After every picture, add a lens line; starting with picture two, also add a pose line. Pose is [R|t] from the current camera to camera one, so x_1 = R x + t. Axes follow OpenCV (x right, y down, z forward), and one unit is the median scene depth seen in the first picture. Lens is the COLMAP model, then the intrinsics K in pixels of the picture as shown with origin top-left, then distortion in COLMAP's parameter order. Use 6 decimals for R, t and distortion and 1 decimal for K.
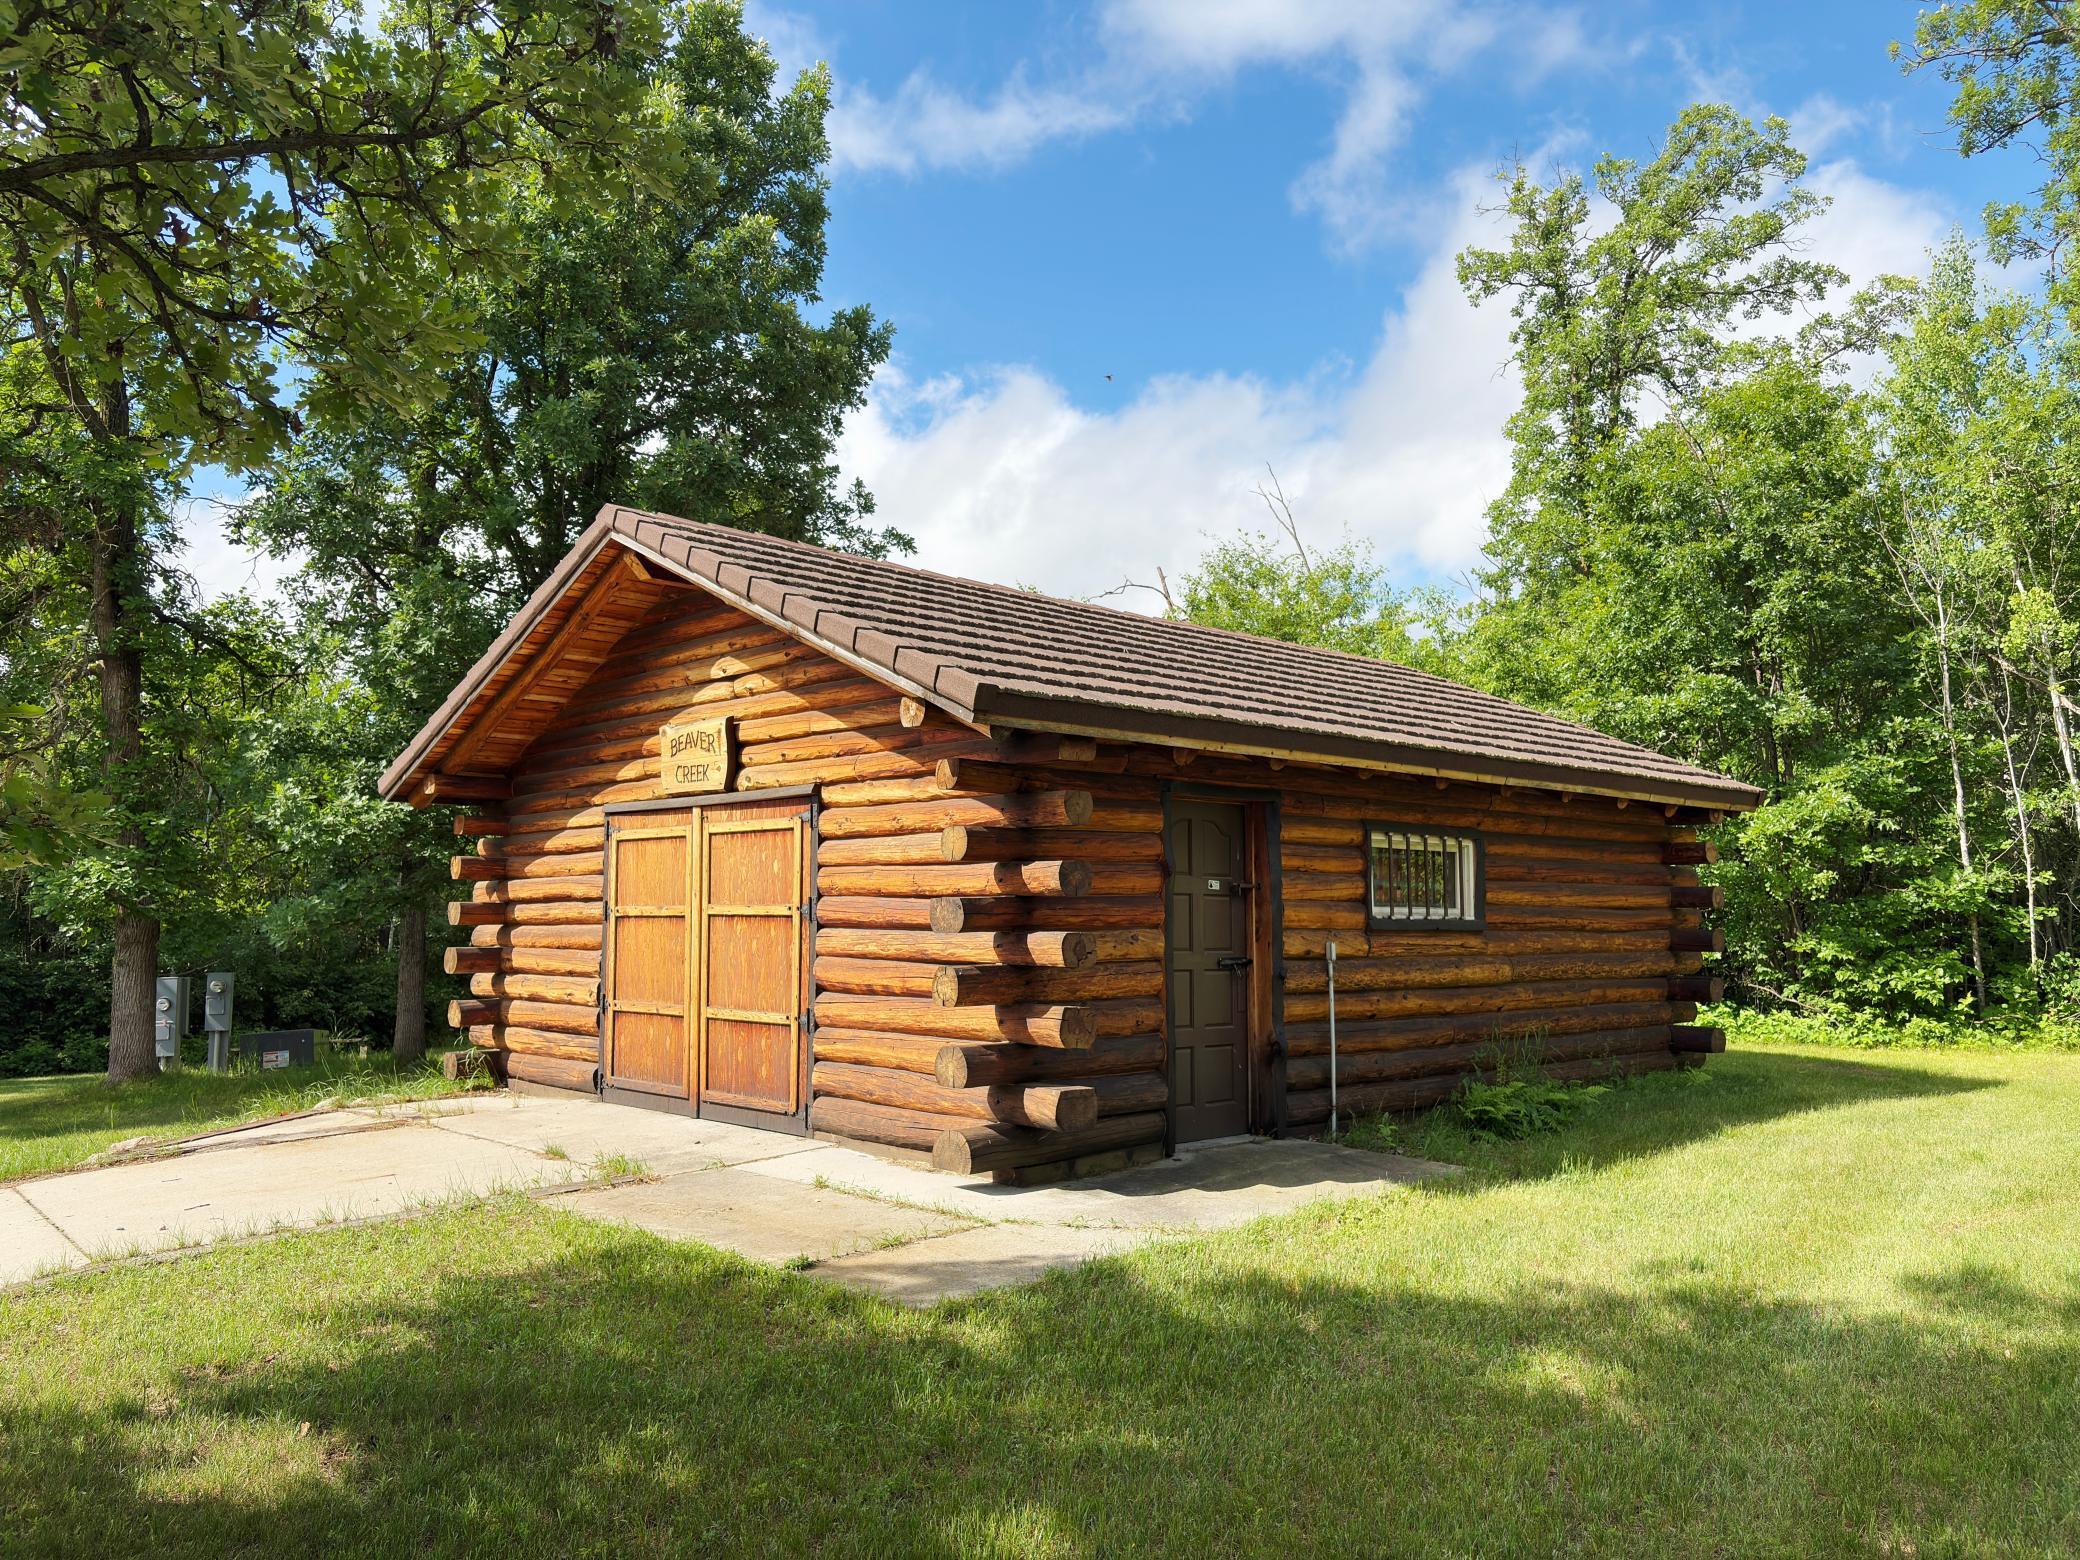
lens RADIAL K [[1565.5, 0, 1040.0], [0, 1565.5, 780.0], [0, 0, 1]] dist [0.104271, -0.179775]
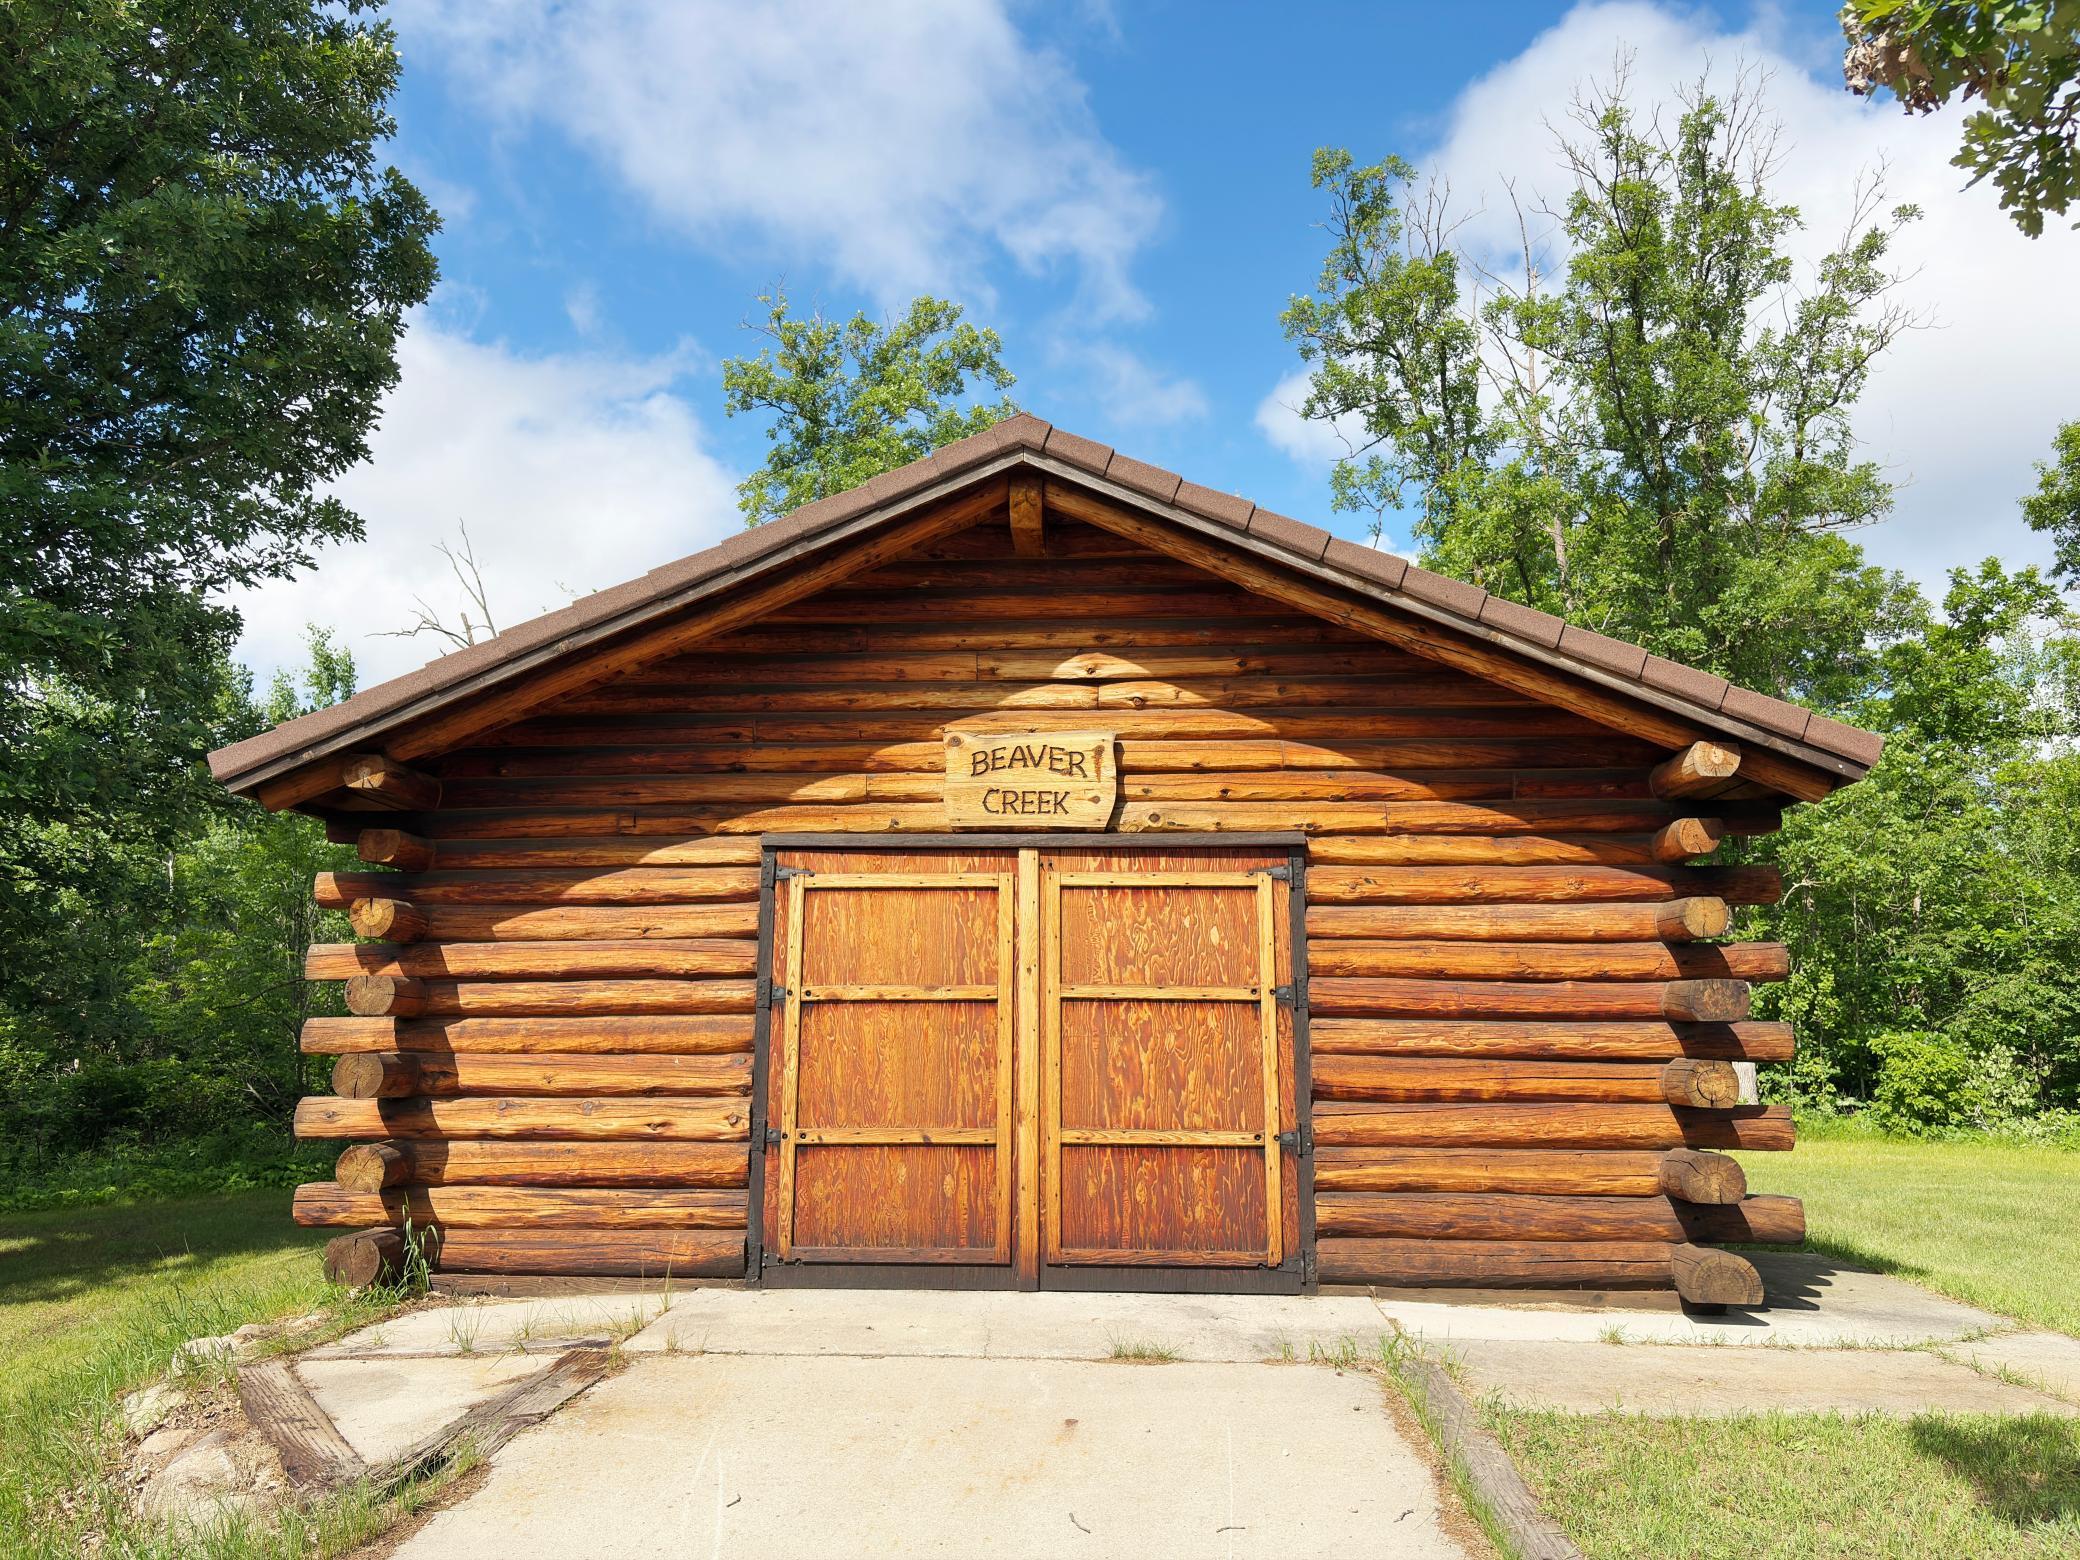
lens RADIAL K [[1565.5, 0, 1040.0], [0, 1565.5, 780.0], [0, 0, 1]] dist [0.104271, -0.179775]
pose [[0.733827, 0.114811, 0.669564, -0.734553], [-0.060672, 0.992753, -0.103733, 0.063109], [-0.676621, 0.035498, 0.735475, 0.486924]]
